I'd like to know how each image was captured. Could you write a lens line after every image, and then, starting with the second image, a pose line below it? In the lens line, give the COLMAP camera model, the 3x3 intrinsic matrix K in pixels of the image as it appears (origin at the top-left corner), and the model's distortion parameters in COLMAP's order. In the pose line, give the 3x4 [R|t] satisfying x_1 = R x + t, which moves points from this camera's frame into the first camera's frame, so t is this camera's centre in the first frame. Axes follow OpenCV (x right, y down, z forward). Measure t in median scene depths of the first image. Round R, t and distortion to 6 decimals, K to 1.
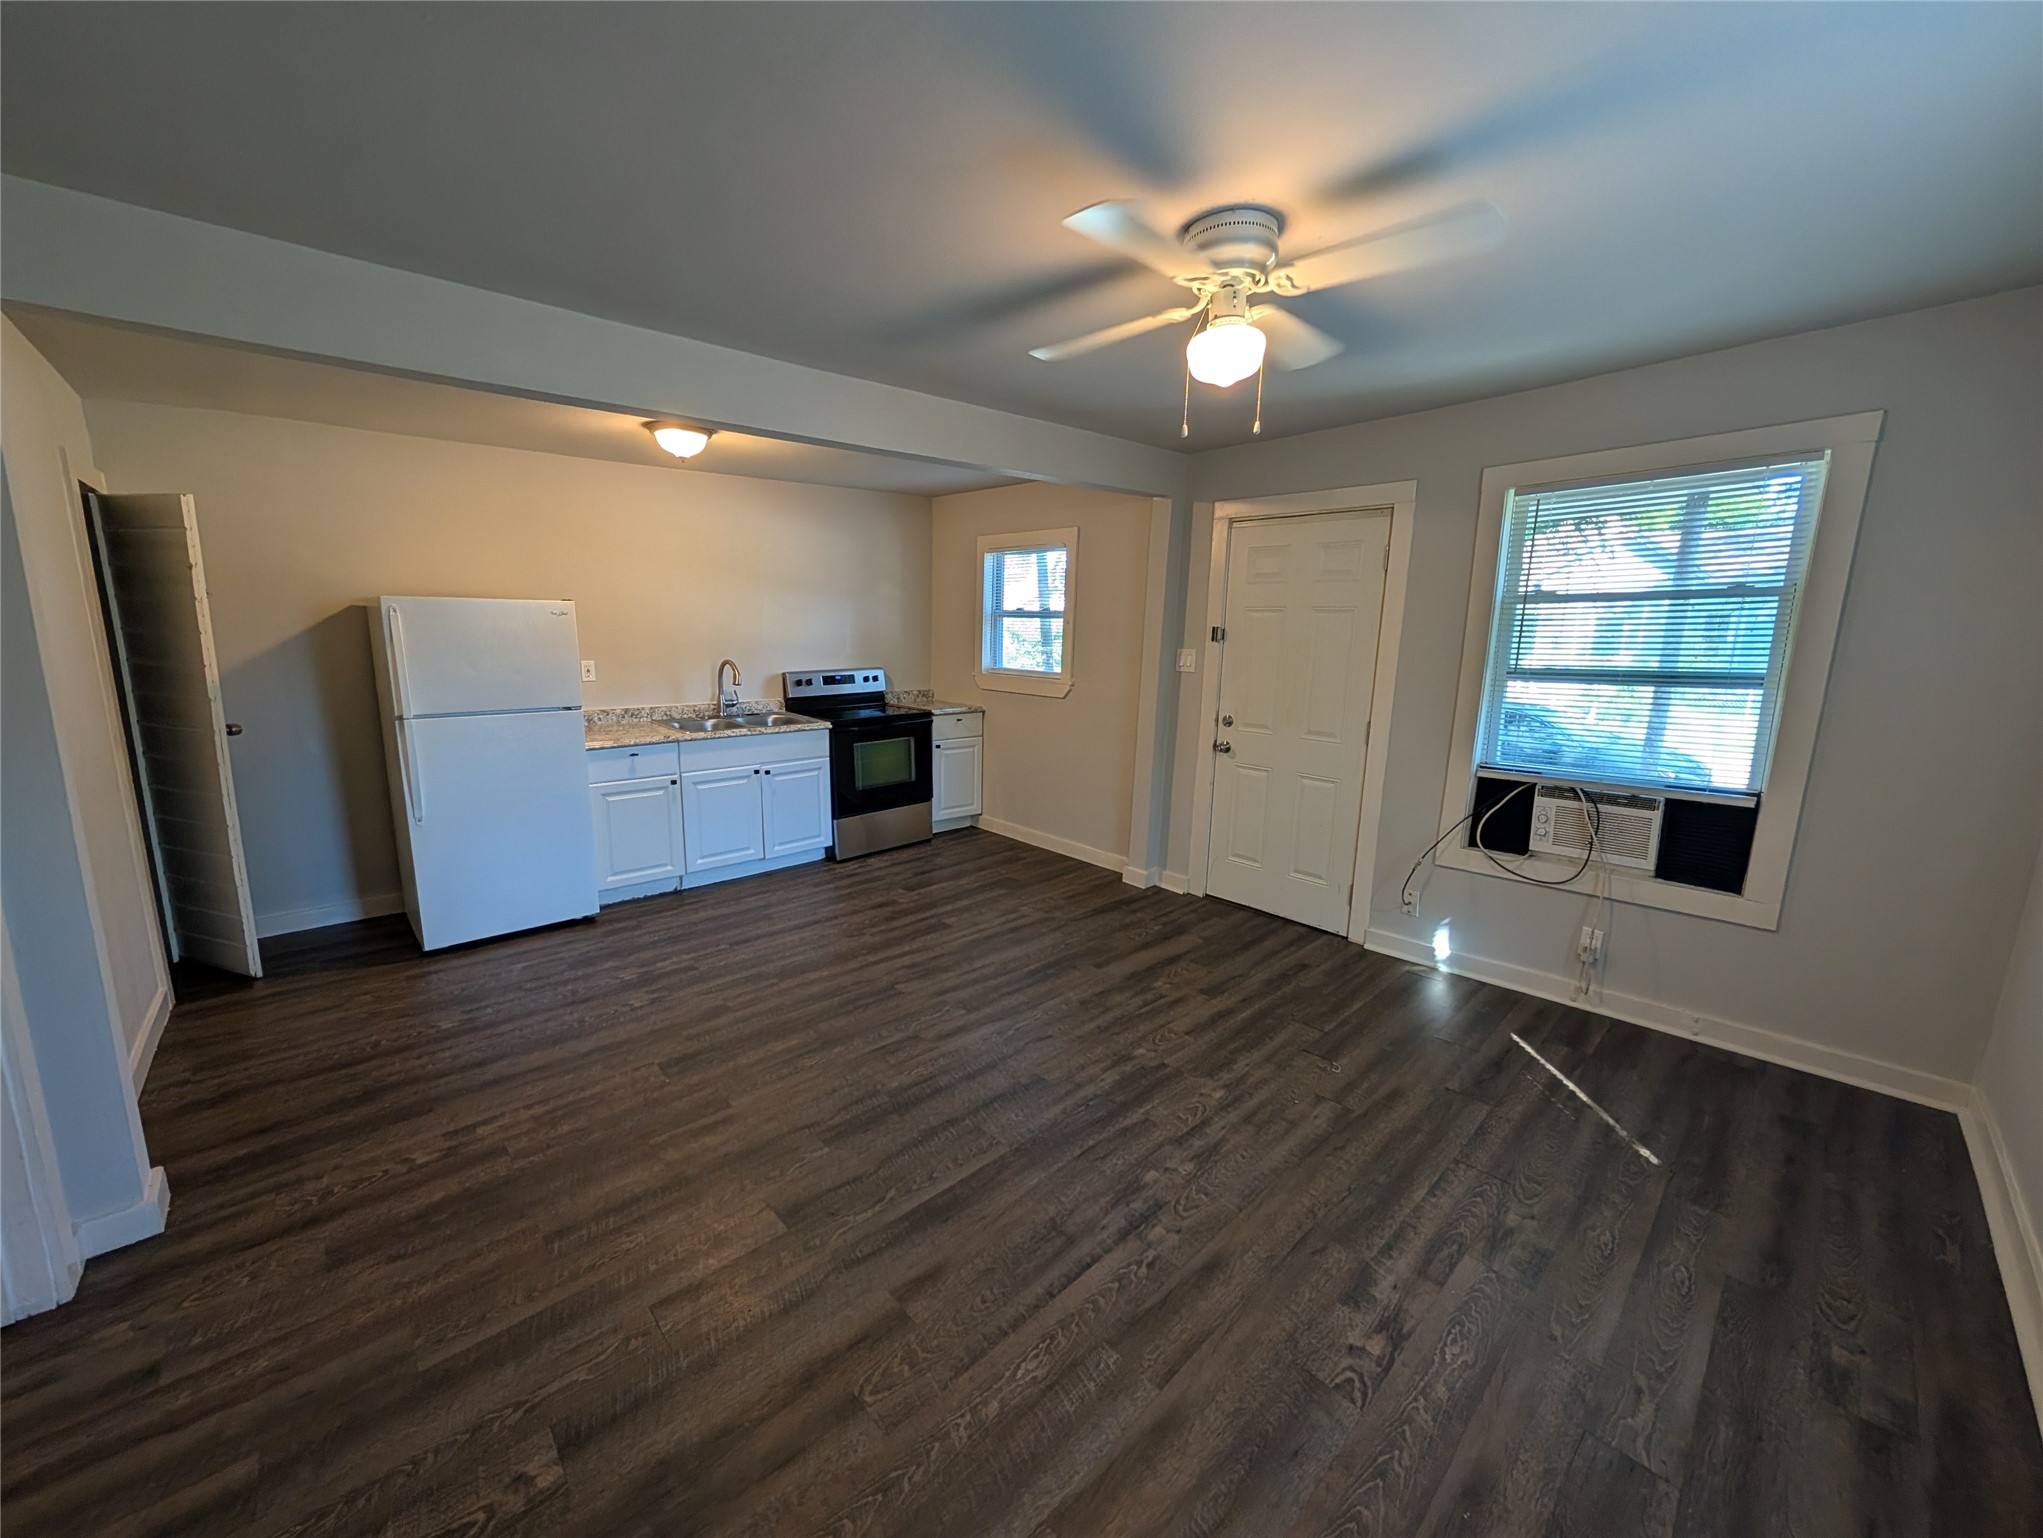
lens RADIAL K [[771.6, 0, 1018.0], [0, 771.6, 768.5], [0, 0, 1]] dist [-0.000833, -0.000160]
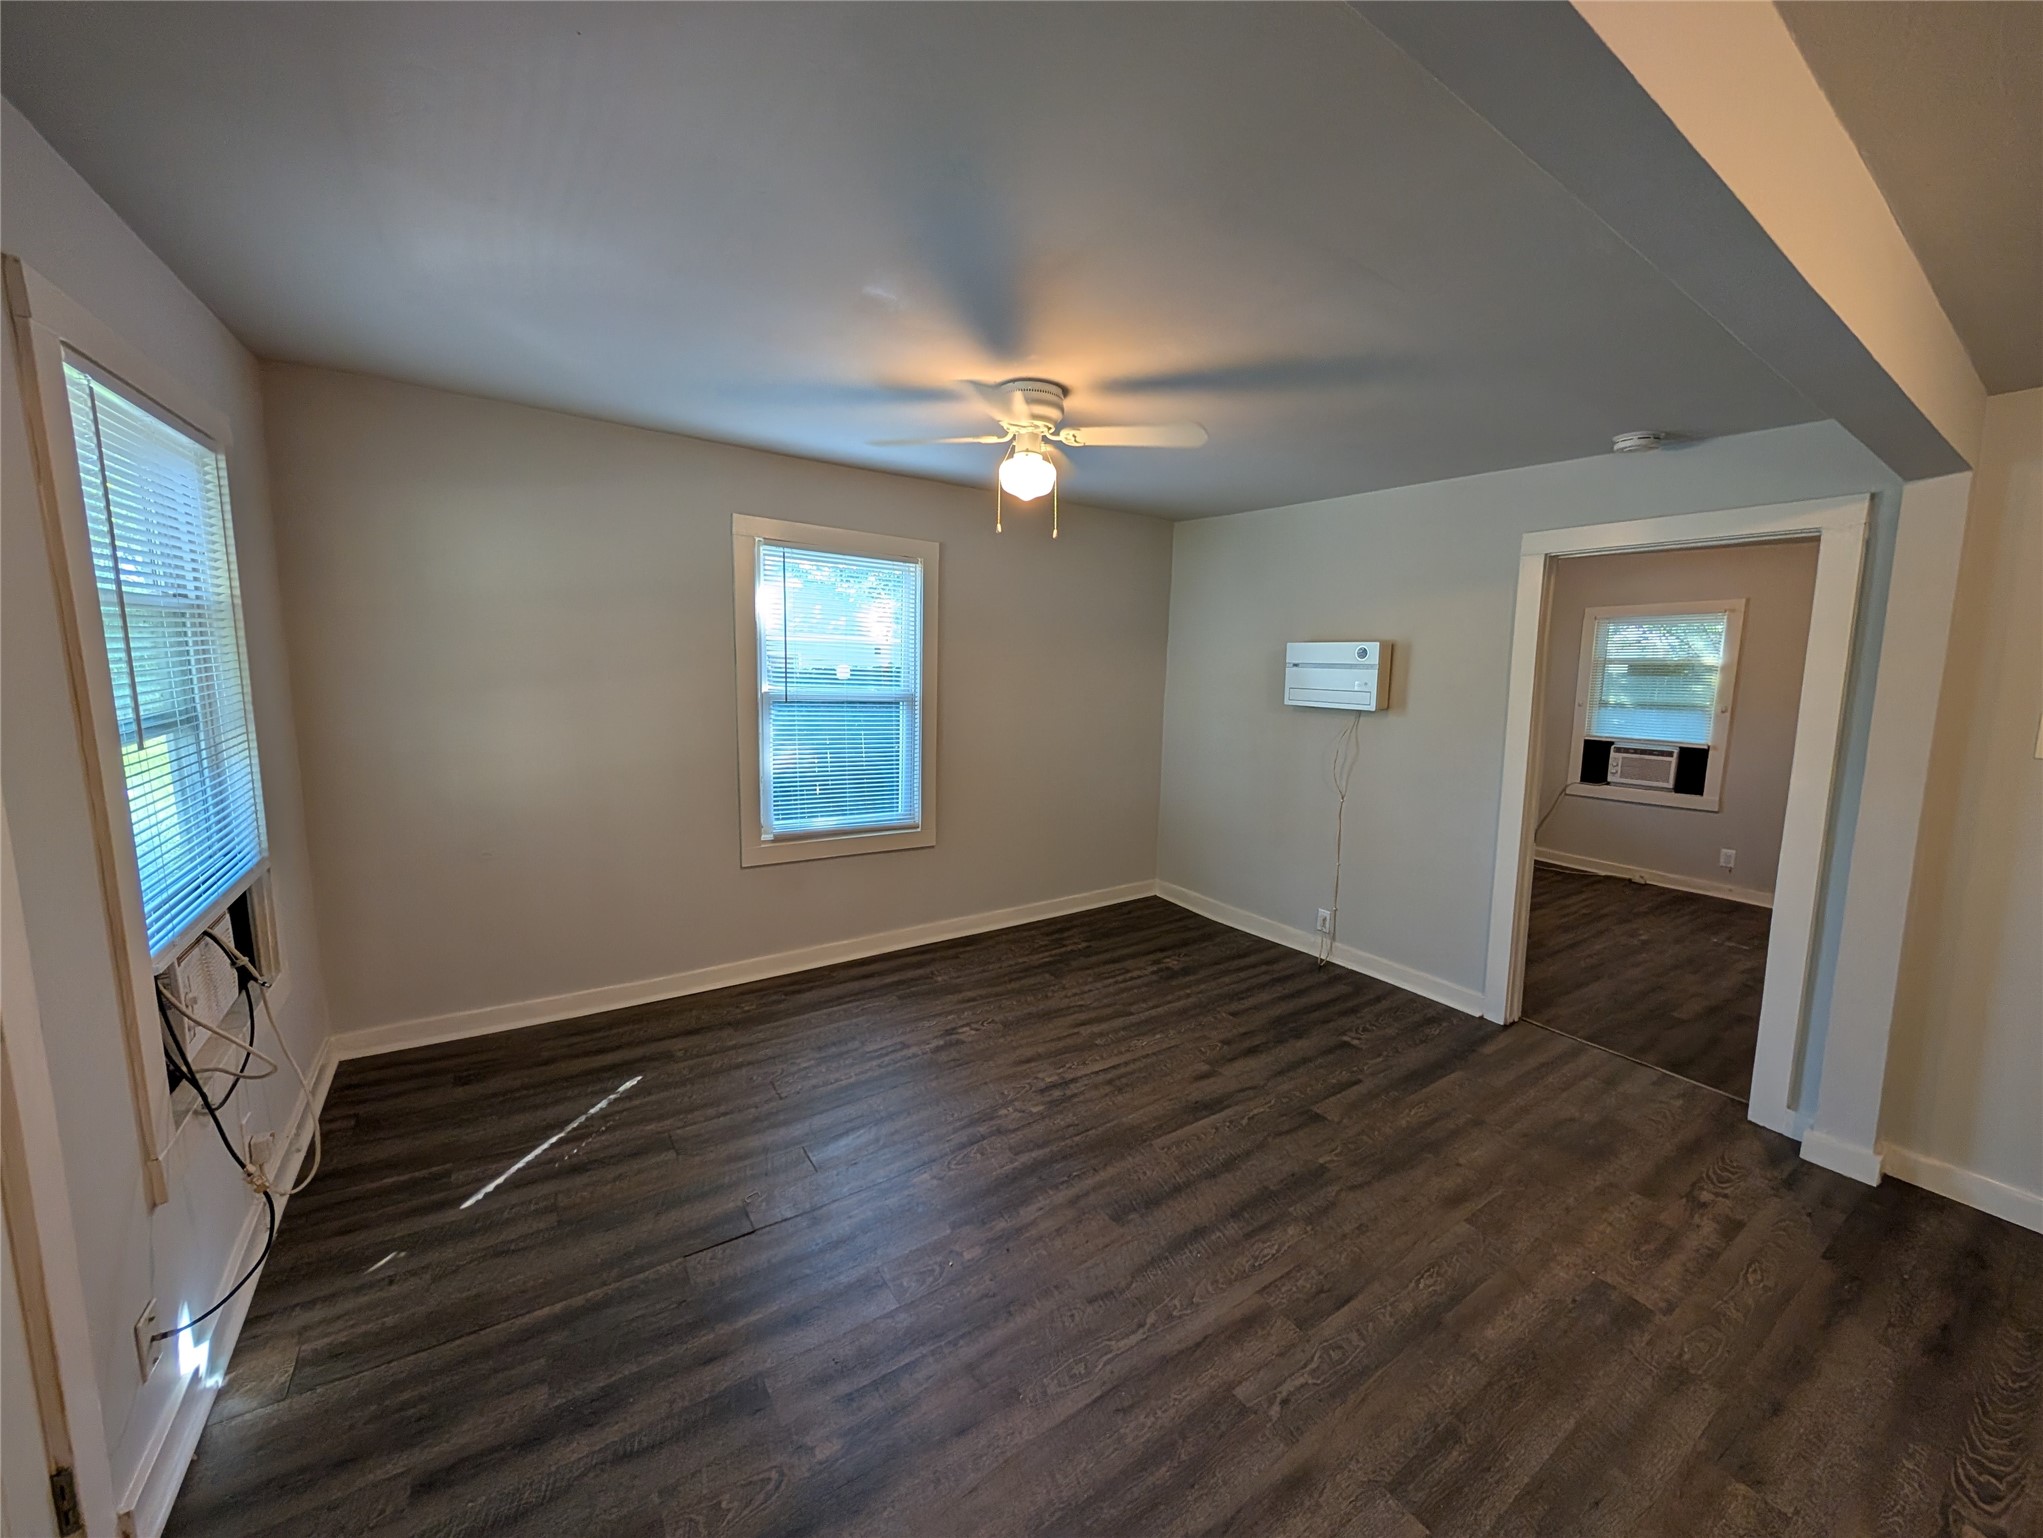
lens RADIAL K [[771.6, 0, 1018.0], [0, 771.6, 768.5], [0, 0, 1]] dist [-0.000833, -0.000160]
pose [[-0.984159, -0.056822, 0.167938, 0.011401], [-0.002344, 0.951335, 0.308149, -0.185986], [-0.177275, 0.302874, -0.936398, 0.967786]]
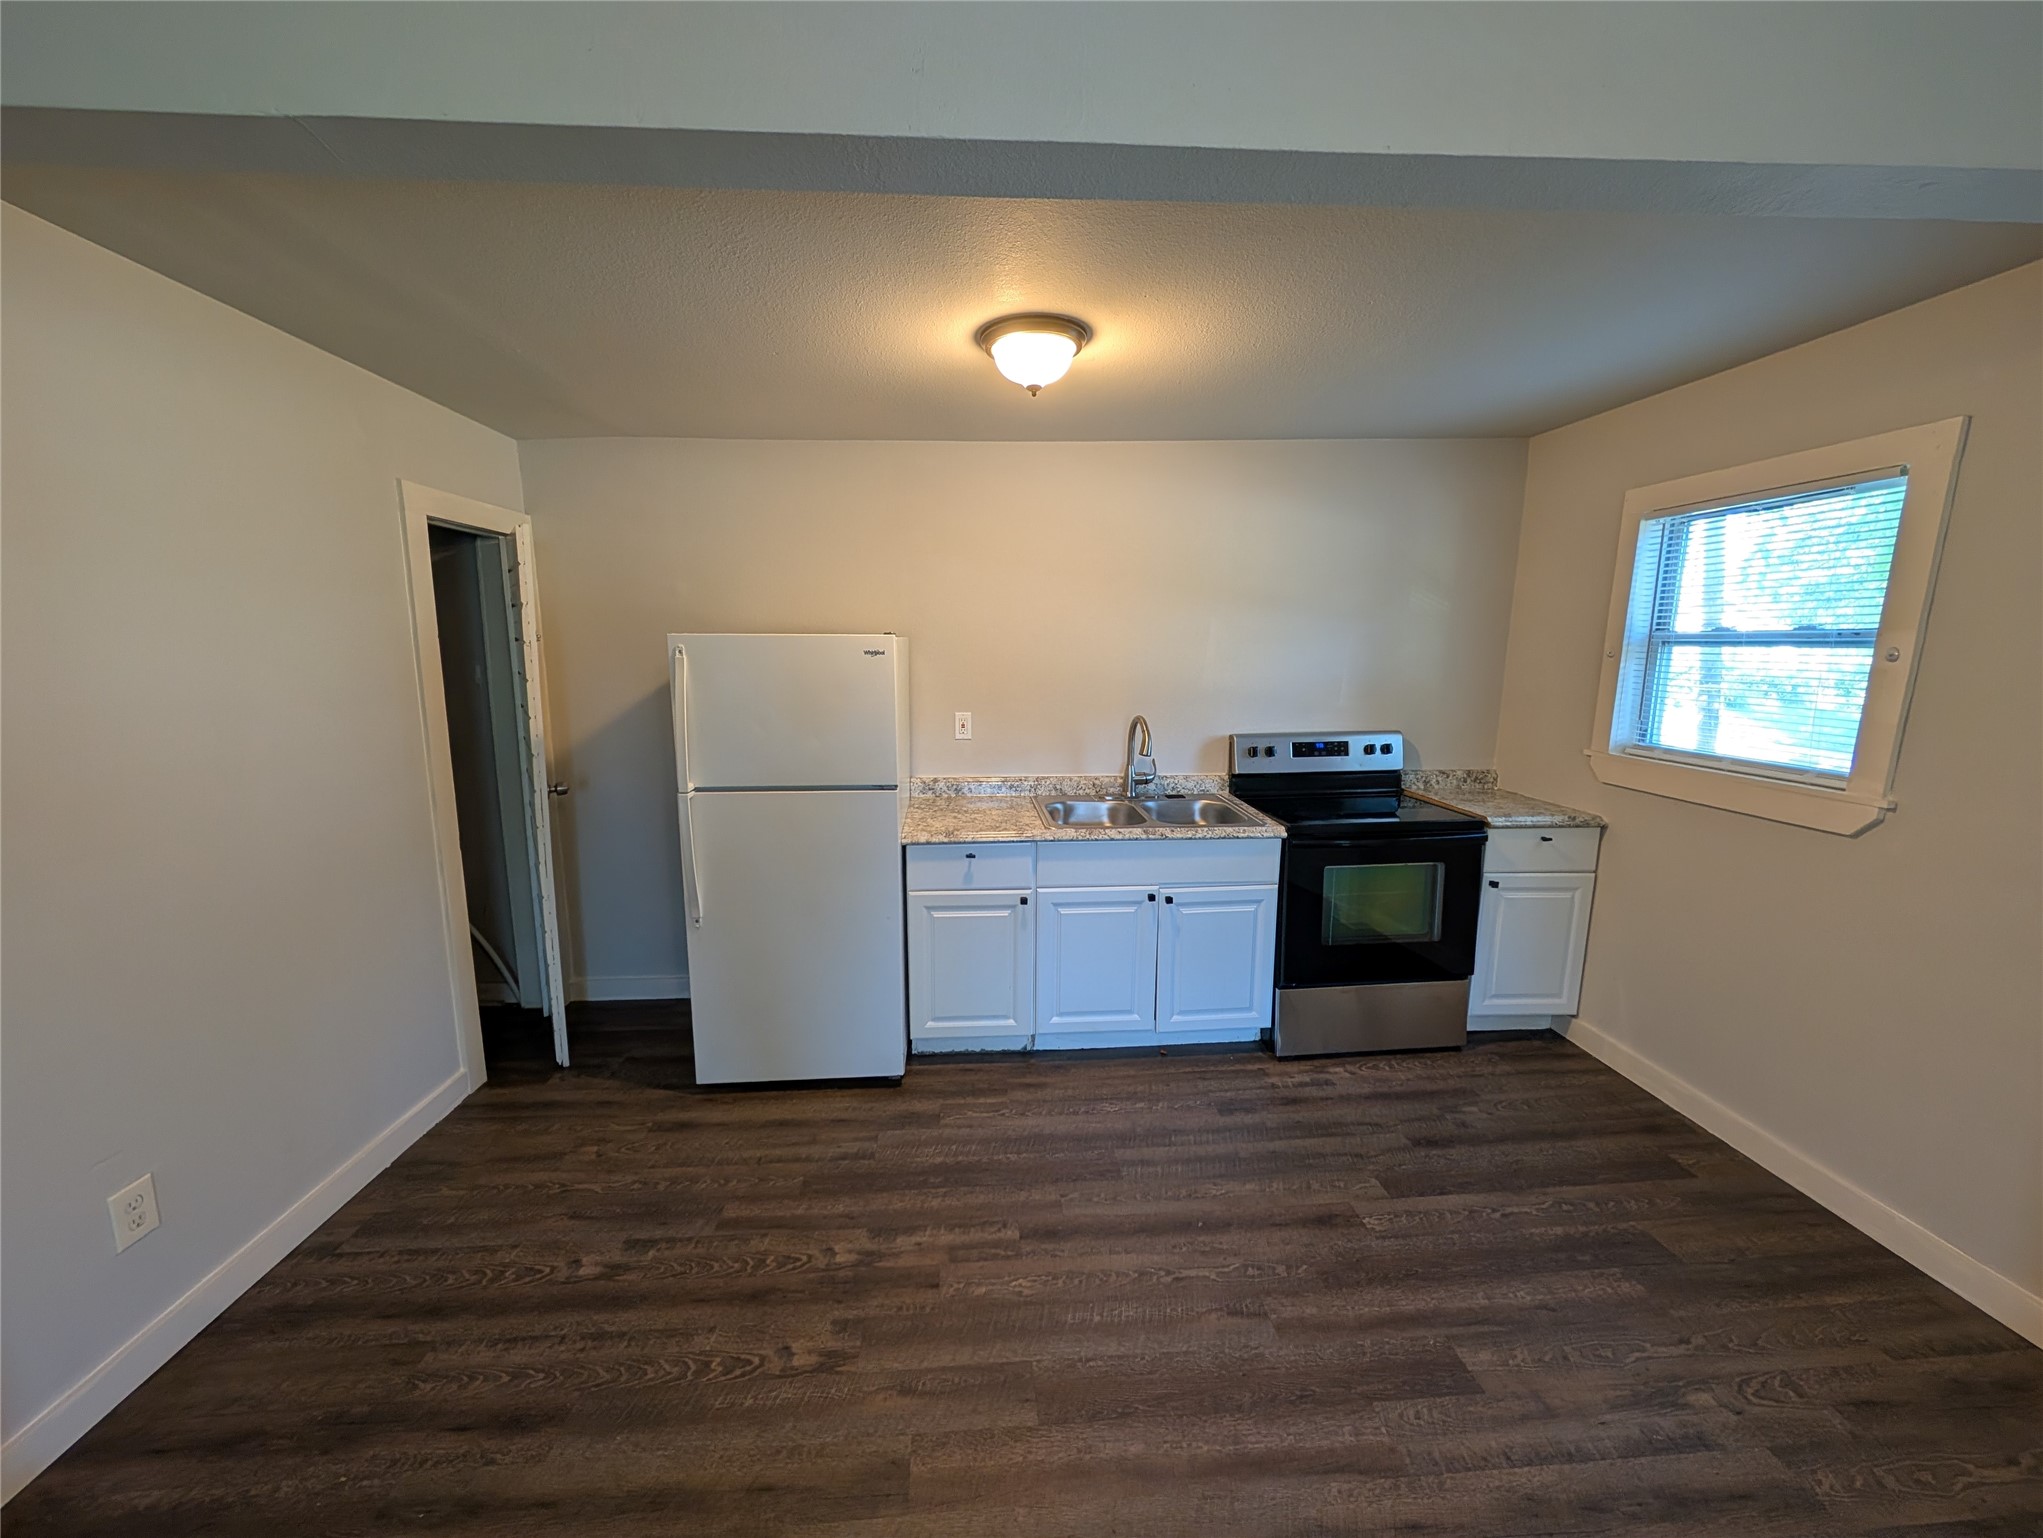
lens RADIAL K [[771.6, 0, 1018.0], [0, 771.6, 768.5], [0, 0, 1]] dist [-0.000833, -0.000160]
pose [[0.781974, 0.084049, -0.617619, -0.045527], [-0.105126, 0.994456, 0.002231, -0.092143], [0.614382, 0.063183, 0.786475, 0.442064]]
